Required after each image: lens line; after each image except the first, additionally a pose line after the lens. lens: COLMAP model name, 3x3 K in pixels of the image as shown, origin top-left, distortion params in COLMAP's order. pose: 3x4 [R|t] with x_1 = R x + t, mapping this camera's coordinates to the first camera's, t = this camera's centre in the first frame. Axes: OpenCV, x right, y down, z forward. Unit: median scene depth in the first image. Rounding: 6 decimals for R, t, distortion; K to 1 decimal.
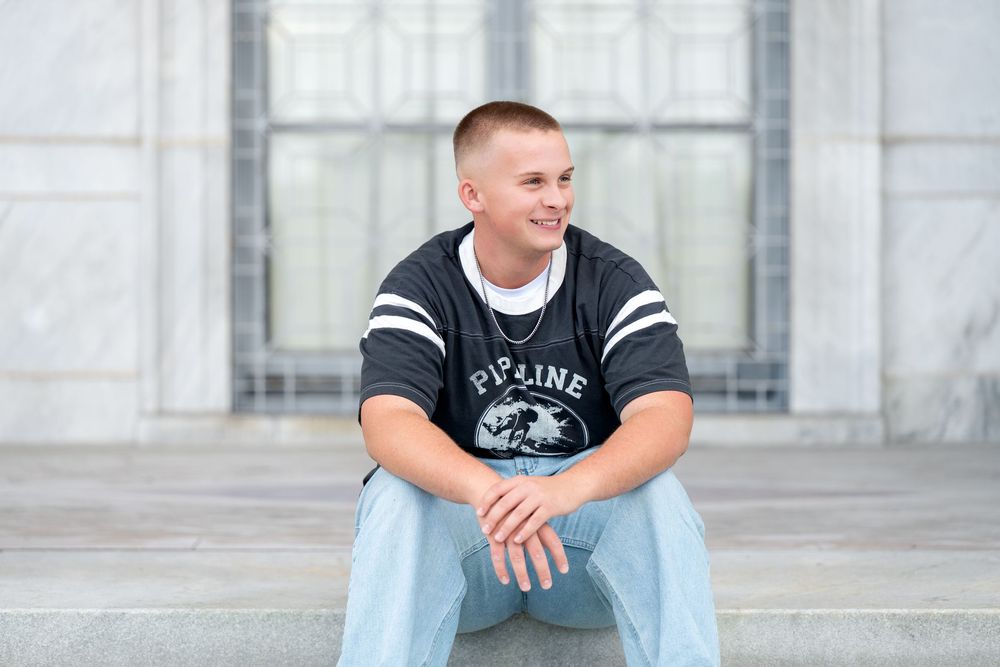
lens RADIAL K [[3447.2, 0, 500.0], [0, 3447.2, 333.5], [0, 0, 1]] dist [0.011720, -1.065763]
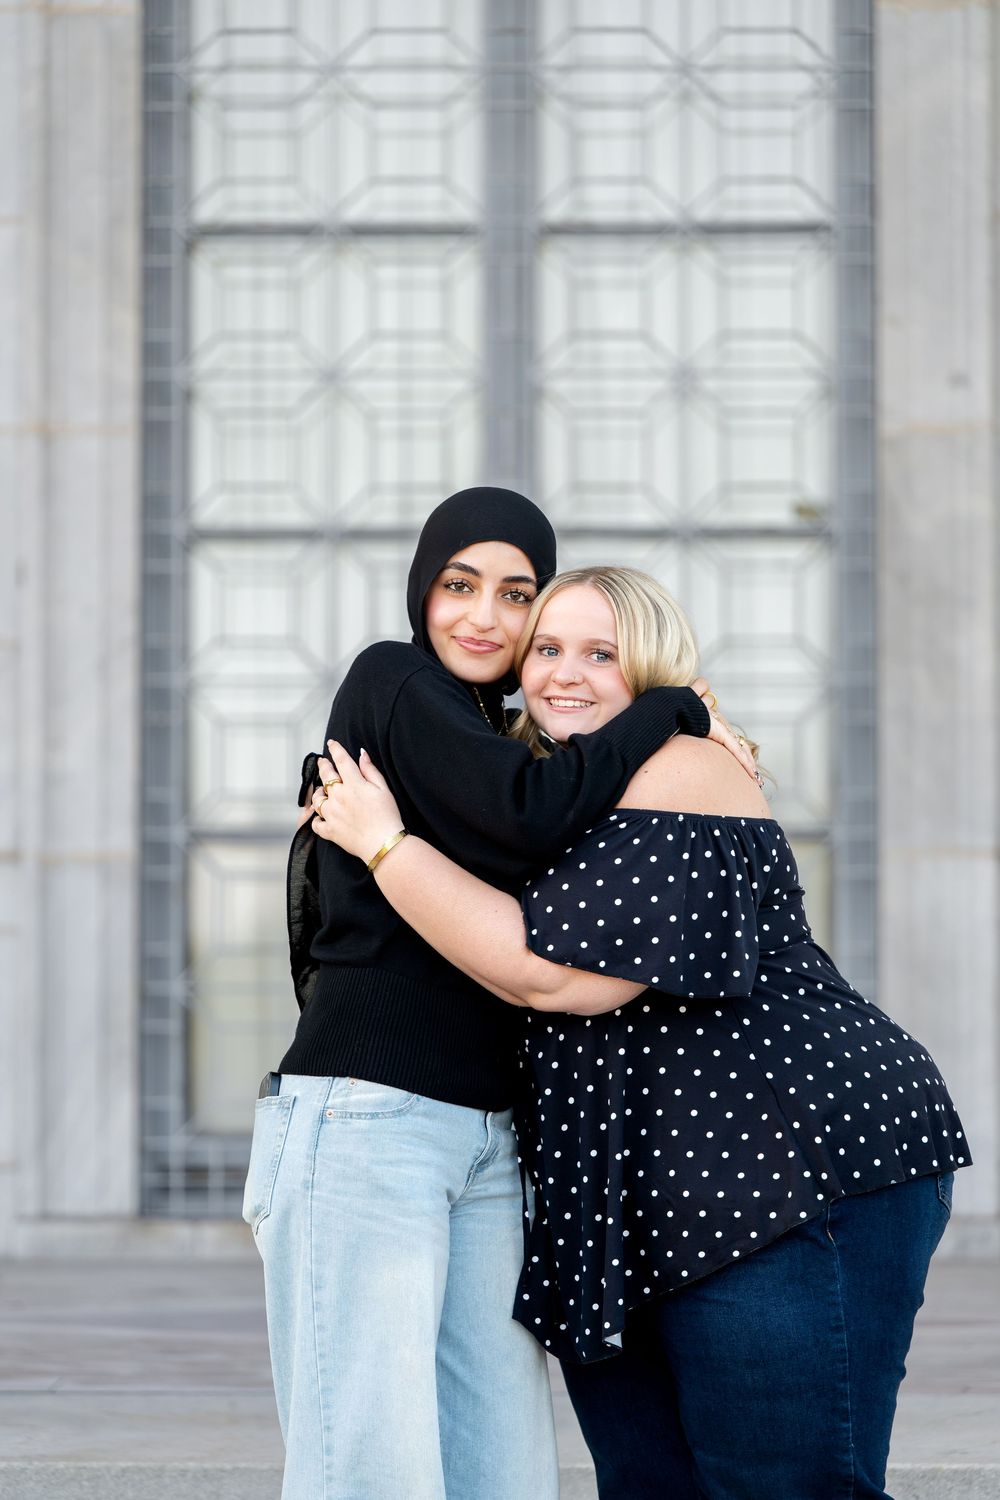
lens RADIAL K [[5170.9, 0, 590.6], [0, 5170.9, 795.3], [0, 0, 1]] dist [0.011720, -1.065763]
pose [[0.999949, -0.001065, -0.010018, 0.032644], [0.000498, 0.998408, -0.056396, -0.005085], [0.010063, 0.056388, 0.998358, -0.133961]]
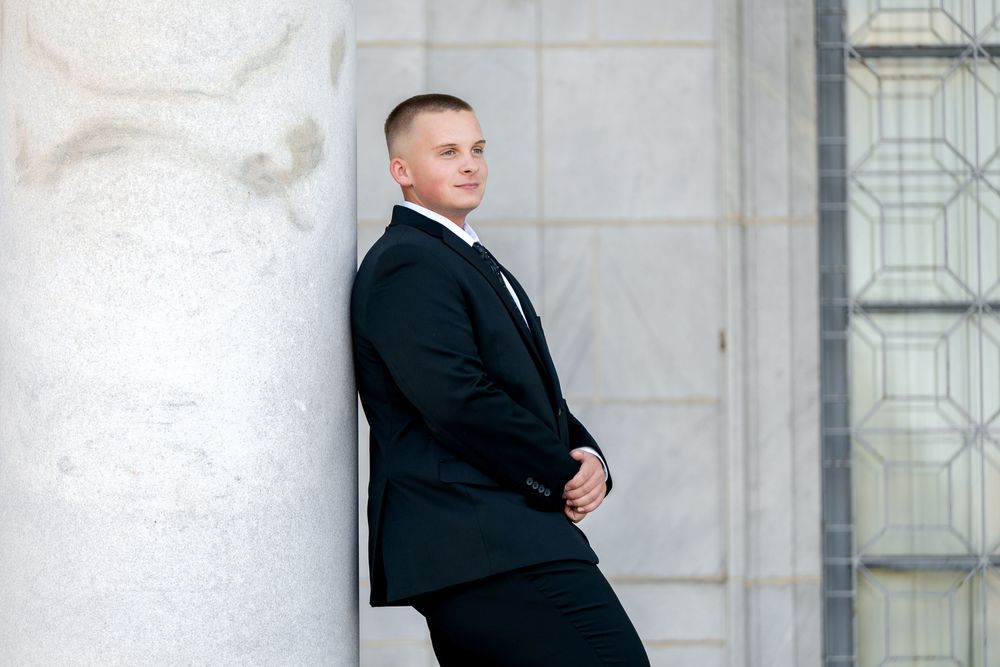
lens RADIAL K [[5203.0, 0, 500.0], [0, 5203.0, 333.5], [0, 0, 1]] dist [-0.132569, 3.290844]
pose [[0.999841, -0.009186, -0.015264, -0.141769], [0.007707, 0.995516, -0.094279, 0.007426], [0.016062, 0.094146, 0.995429, -0.357240]]
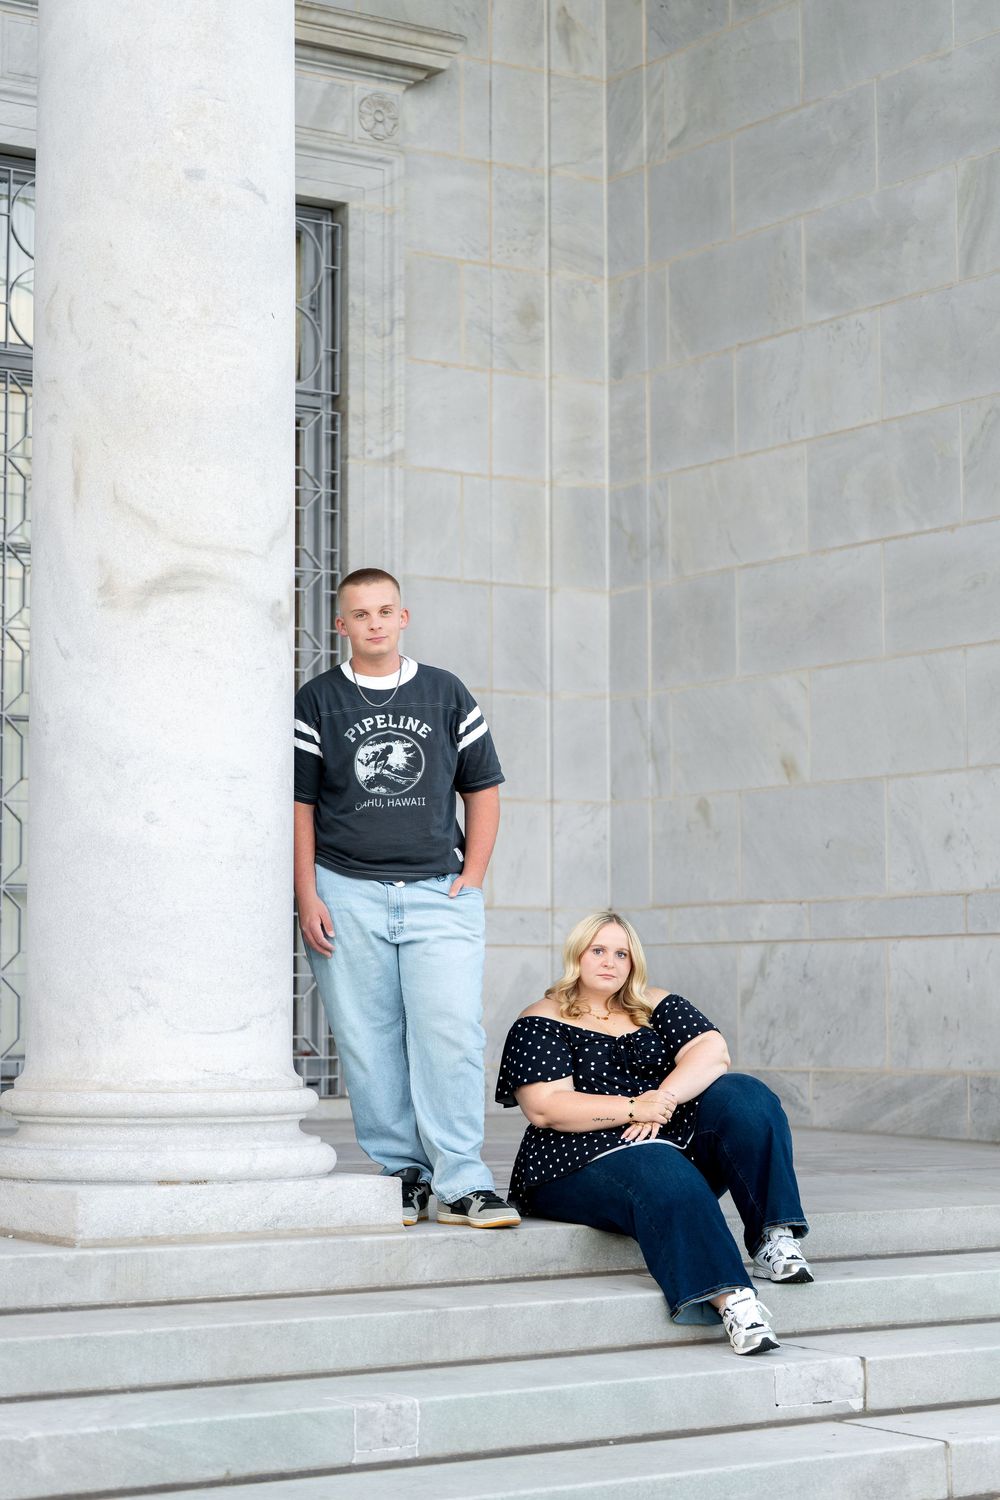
lens RADIAL K [[3026.3, 0, 500.0], [0, 3026.3, 750.0], [0, 0, 1]] dist [0.021484, -0.173885]
pose [[0.823929, 0.046449, 0.564786, -0.583098], [0.004589, 0.996056, -0.088612, -0.008530], [-0.566675, 0.075602, 0.820466, -0.078637]]
